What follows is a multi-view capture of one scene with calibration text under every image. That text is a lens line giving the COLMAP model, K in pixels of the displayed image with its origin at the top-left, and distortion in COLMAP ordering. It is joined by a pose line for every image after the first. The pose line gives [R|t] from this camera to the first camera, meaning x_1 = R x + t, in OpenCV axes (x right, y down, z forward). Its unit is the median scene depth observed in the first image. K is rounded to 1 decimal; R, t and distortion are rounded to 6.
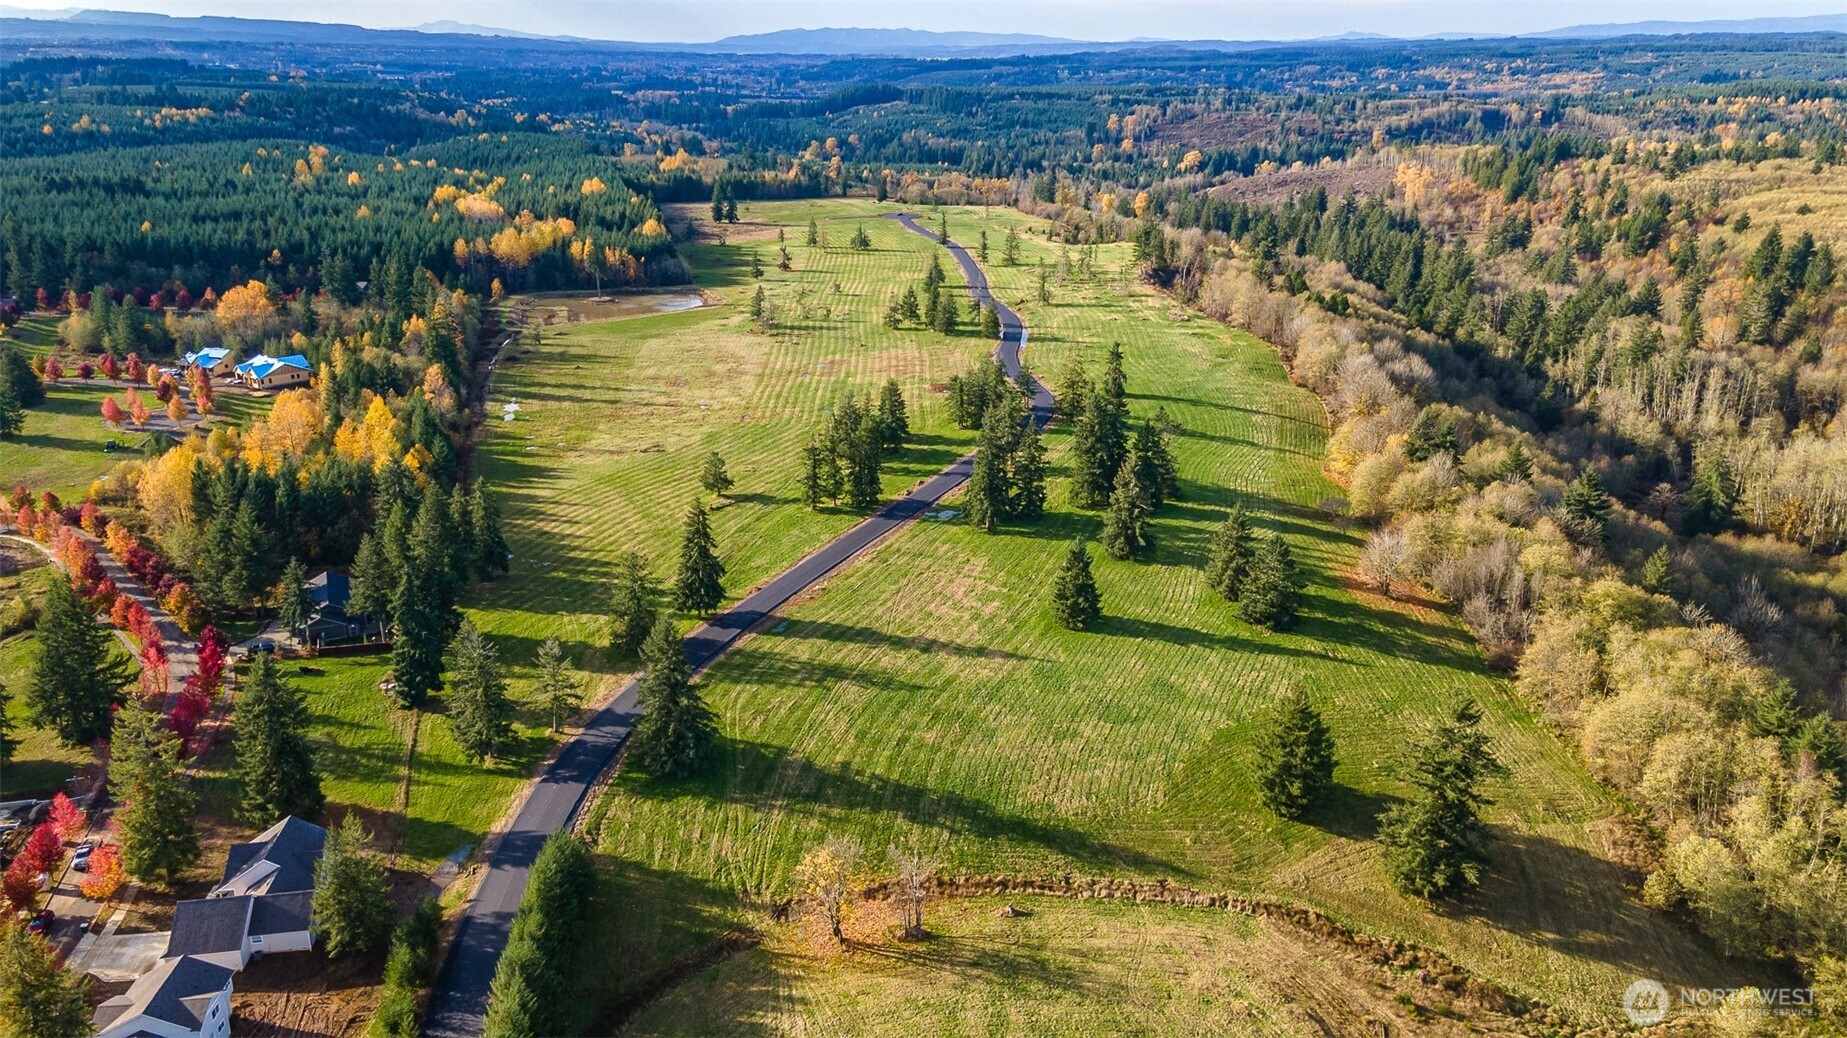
lens RADIAL K [[1310.1, 0, 923.5], [0, 1310.1, 519.0], [0, 0, 1]] dist [0.233919, -0.196652]
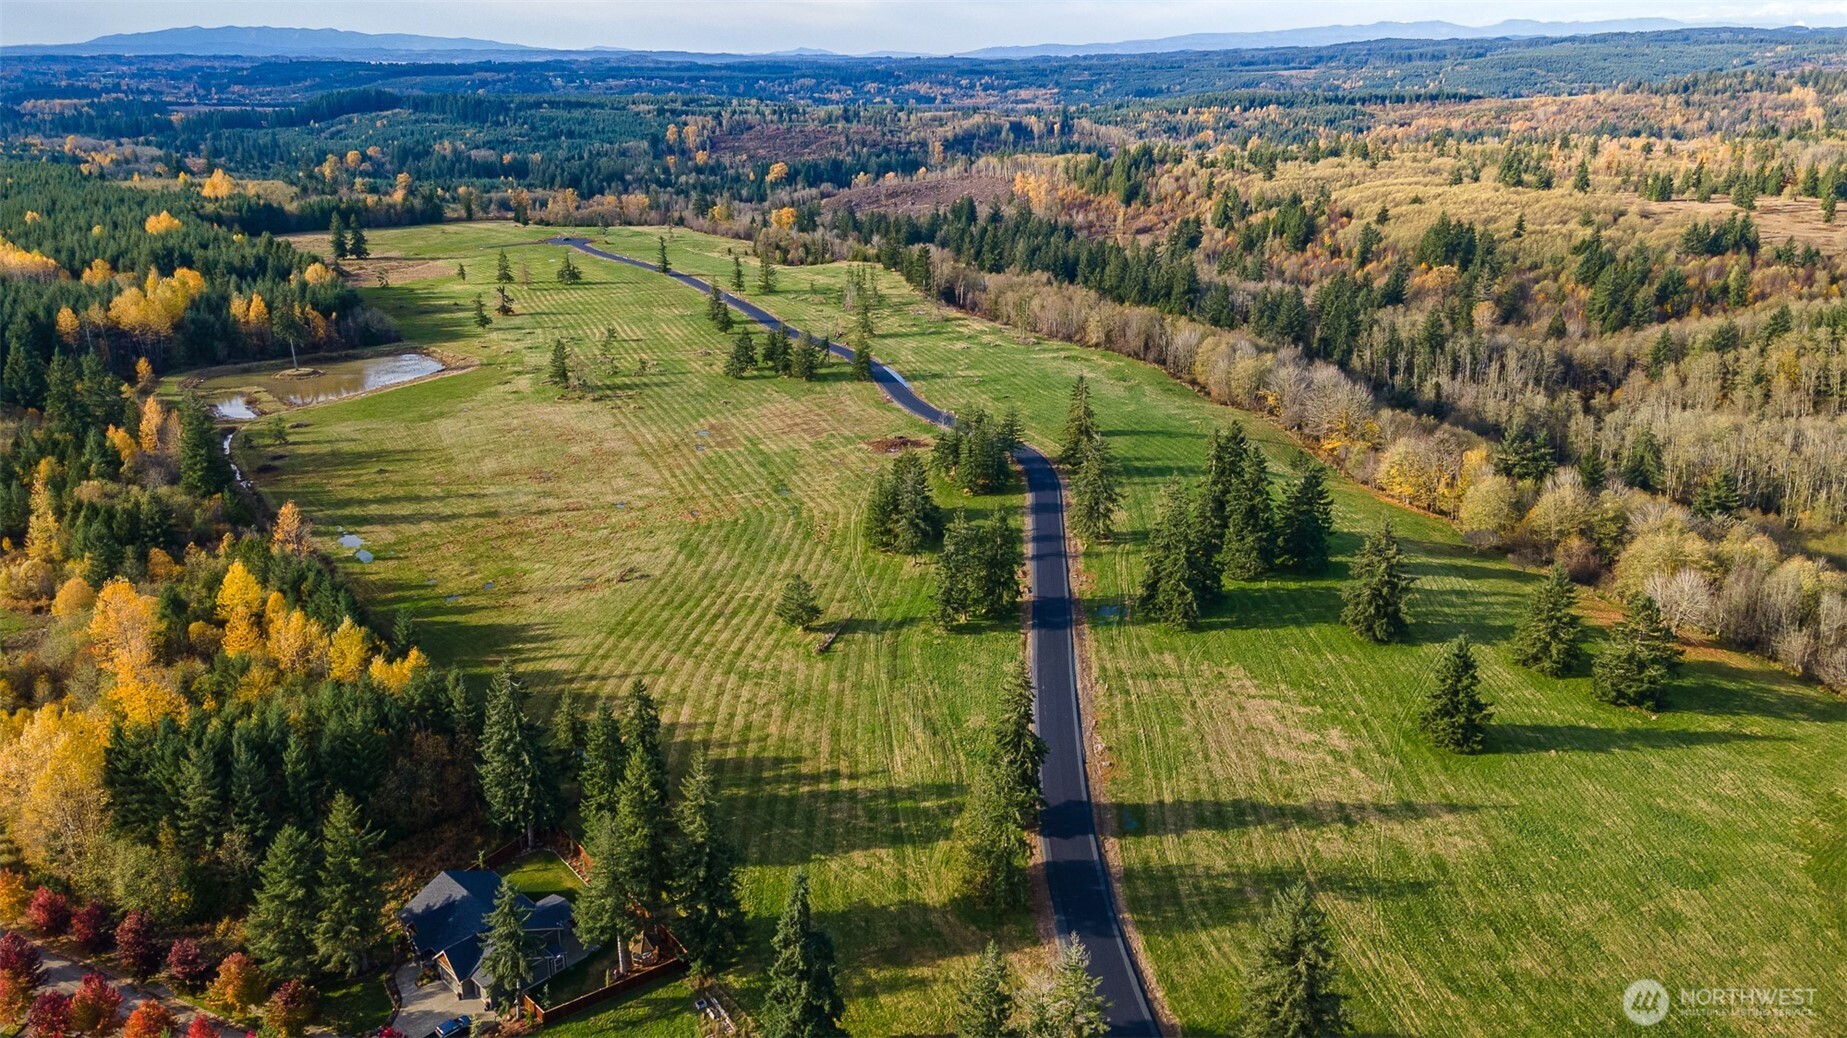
lens RADIAL K [[1310.1, 0, 923.5], [0, 1310.1, 519.0], [0, 0, 1]] dist [0.233919, -0.196652]
pose [[0.930569, -0.128825, 0.342703, -0.095696], [0.131177, 0.991223, 0.016414, -0.023664], [-0.341809, 0.029681, 0.939300, 0.072299]]
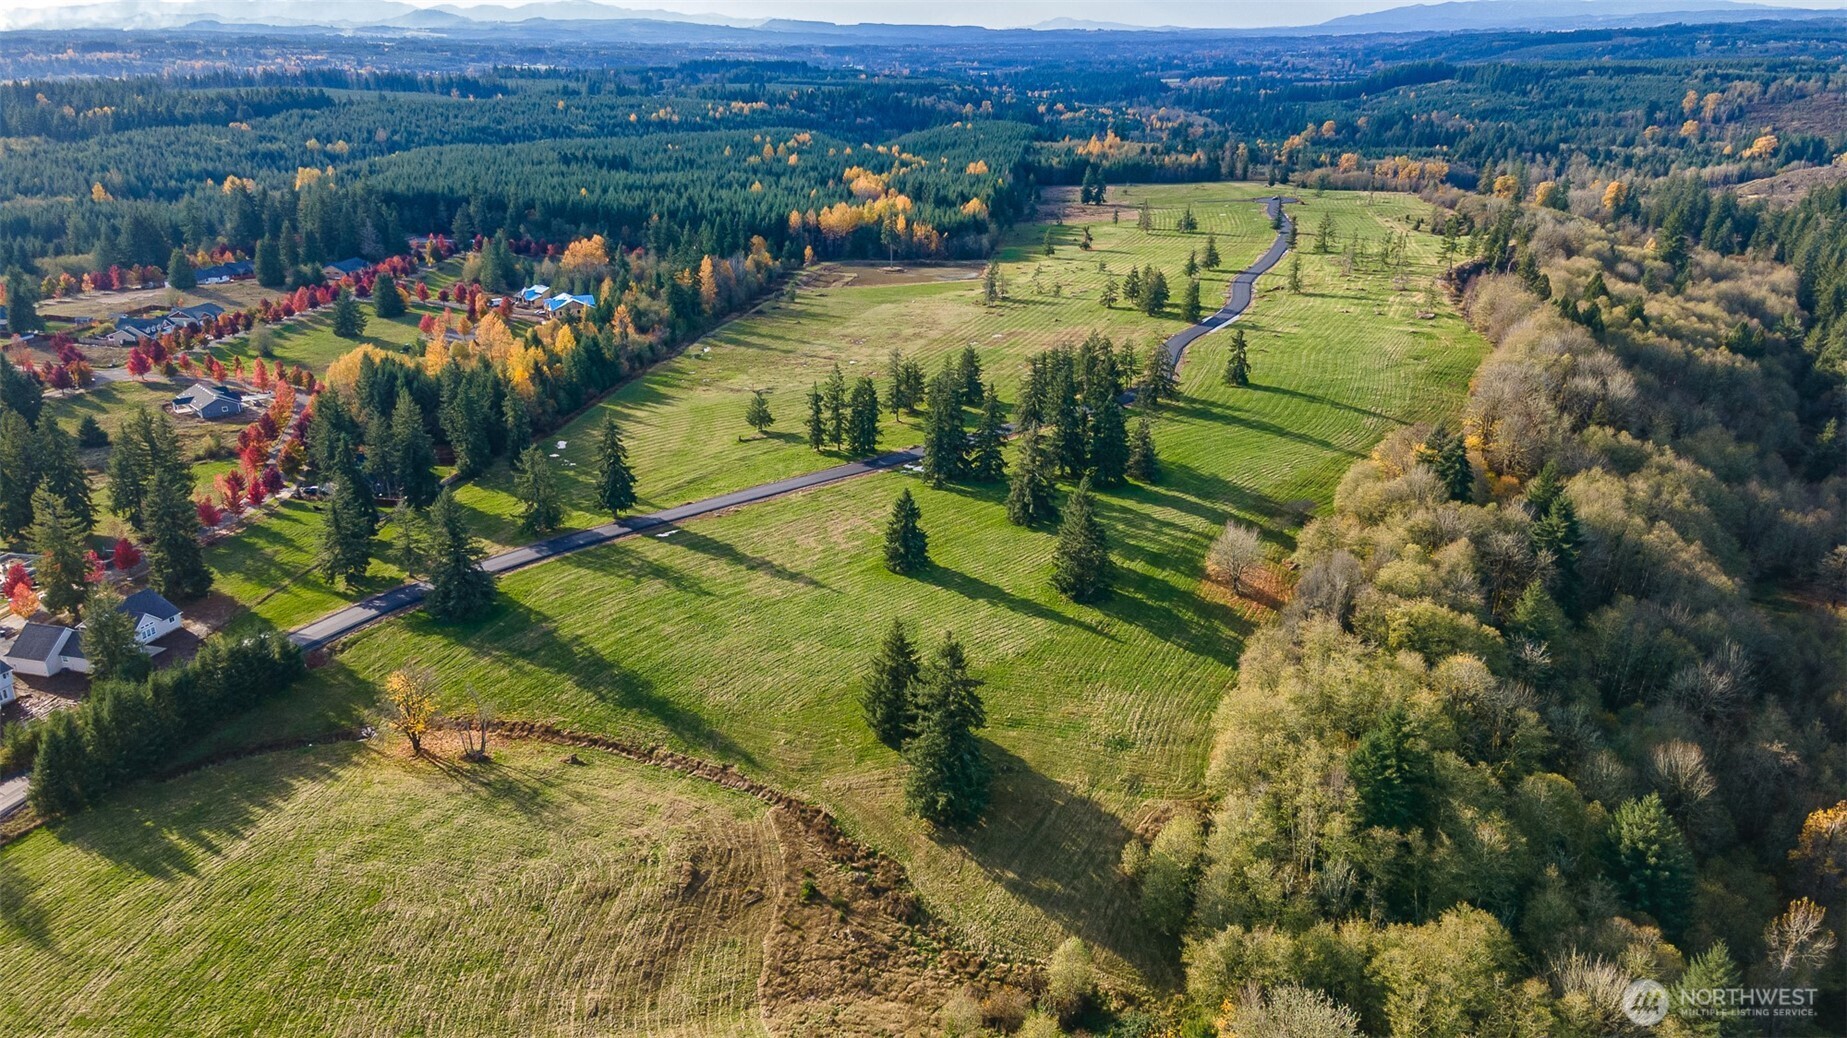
lens RADIAL K [[1310.1, 0, 923.5], [0, 1310.1, 519.0], [0, 0, 1]] dist [0.233919, -0.196652]
pose [[0.915003, 0.131238, -0.381506, 0.115287], [-0.128122, 0.991186, 0.033682, 0.000341], [0.382564, 0.018060, 0.923753, 0.002633]]
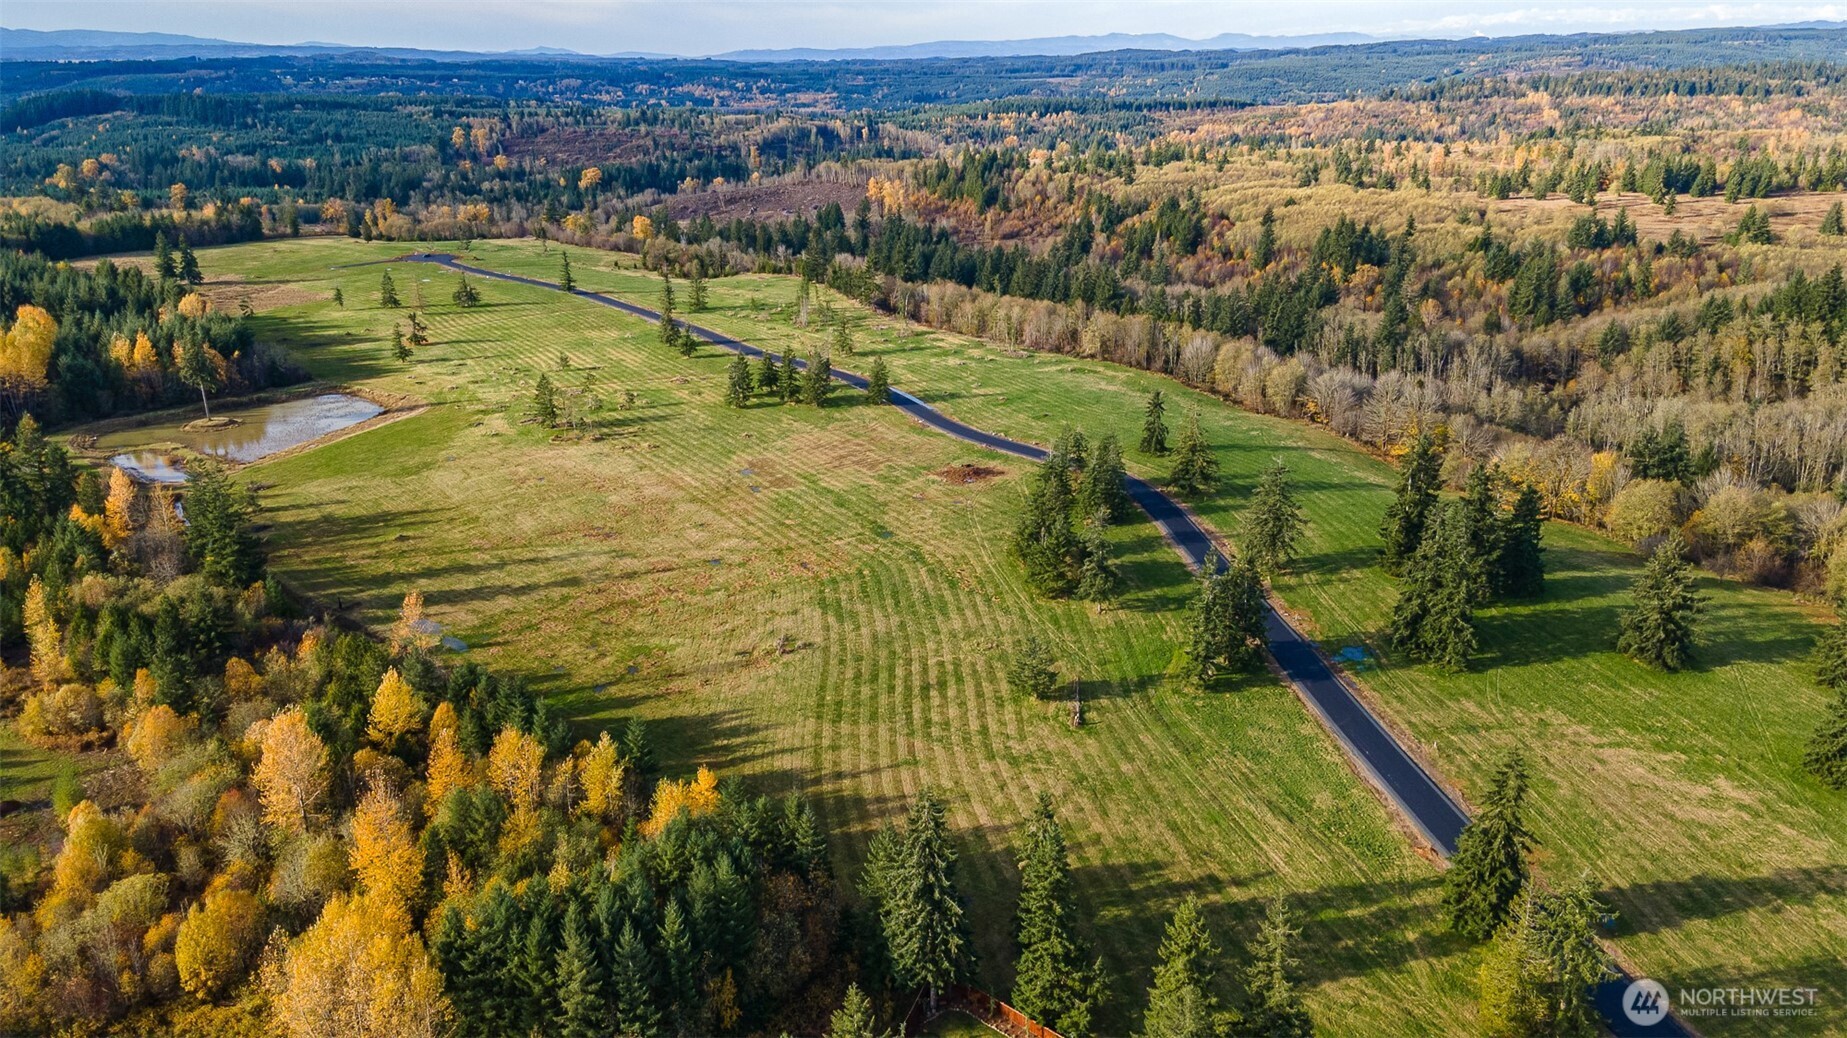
lens RADIAL K [[1310.1, 0, 923.5], [0, 1310.1, 519.0], [0, 0, 1]] dist [0.233919, -0.196652]
pose [[0.852464, -0.179380, 0.491048, -0.145187], [0.183646, 0.982179, 0.039980, -0.040758], [-0.489469, 0.056097, 0.870215, 0.121450]]
